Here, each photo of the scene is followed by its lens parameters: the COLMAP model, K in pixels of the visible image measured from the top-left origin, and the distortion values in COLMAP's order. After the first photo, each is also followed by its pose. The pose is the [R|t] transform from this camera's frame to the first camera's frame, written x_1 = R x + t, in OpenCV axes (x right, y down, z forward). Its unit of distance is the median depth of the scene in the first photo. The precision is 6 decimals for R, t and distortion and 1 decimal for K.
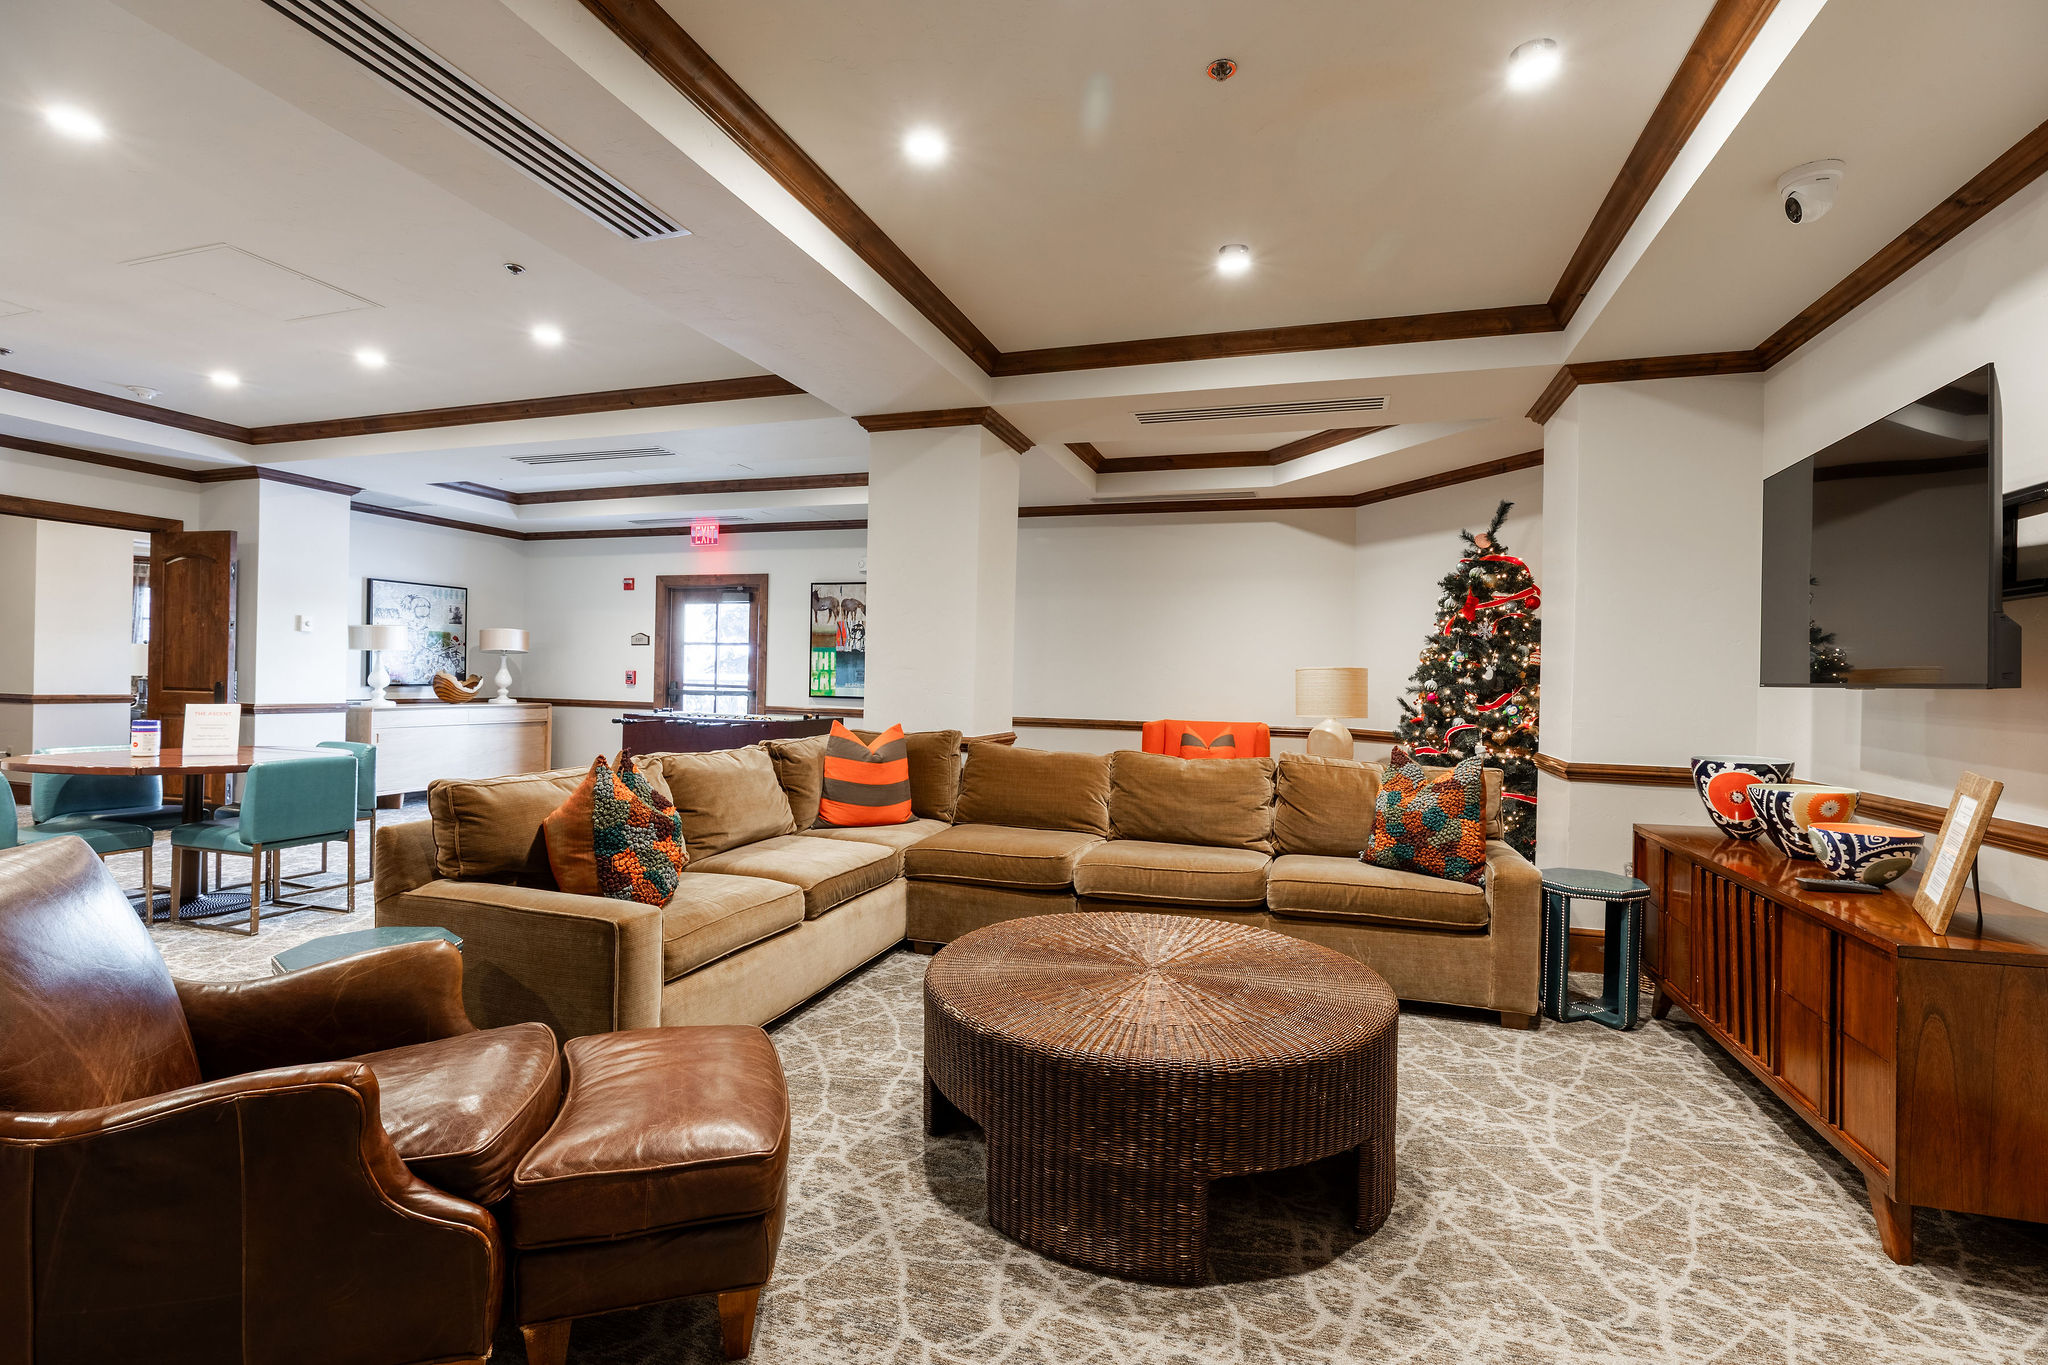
lens RADIAL K [[921.4, 0, 1018.9], [0, 921.4, 676.7], [0, 0, 1]] dist [-0.009425, 0.000073]
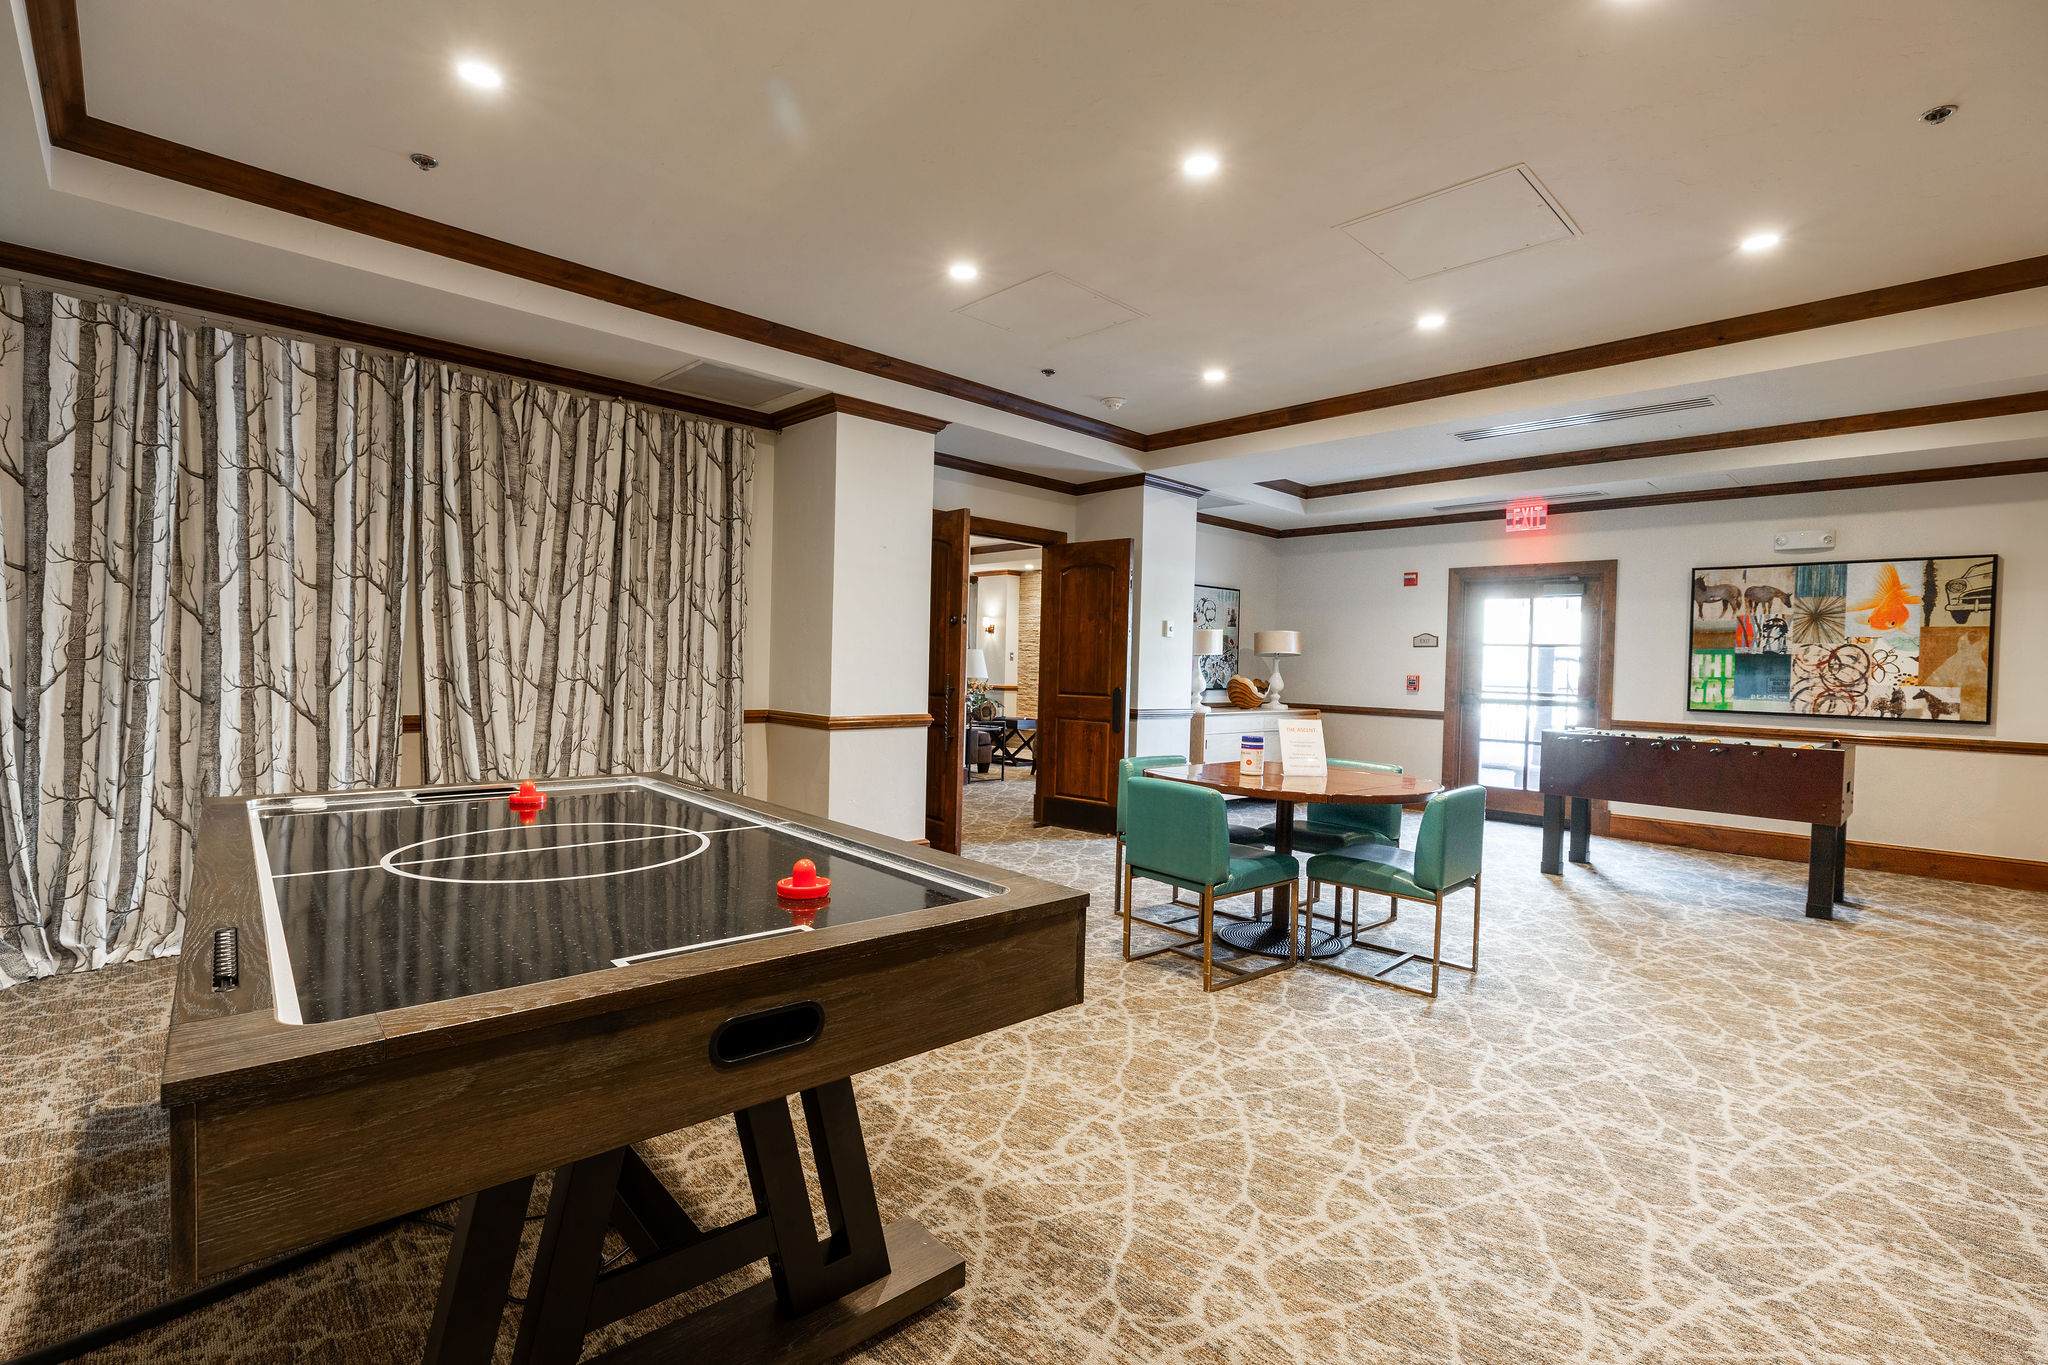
lens RADIAL K [[921.4, 0, 1023.6], [0, 921.4, 683.2], [0, 0, 1]] dist [-0.009425, 0.000073]
pose [[0.888187, 0.010904, -0.459354, -0.375516], [-0.005991, 0.999908, 0.012153, -0.008313], [0.459444, -0.008042, 0.888170, 0.029456]]
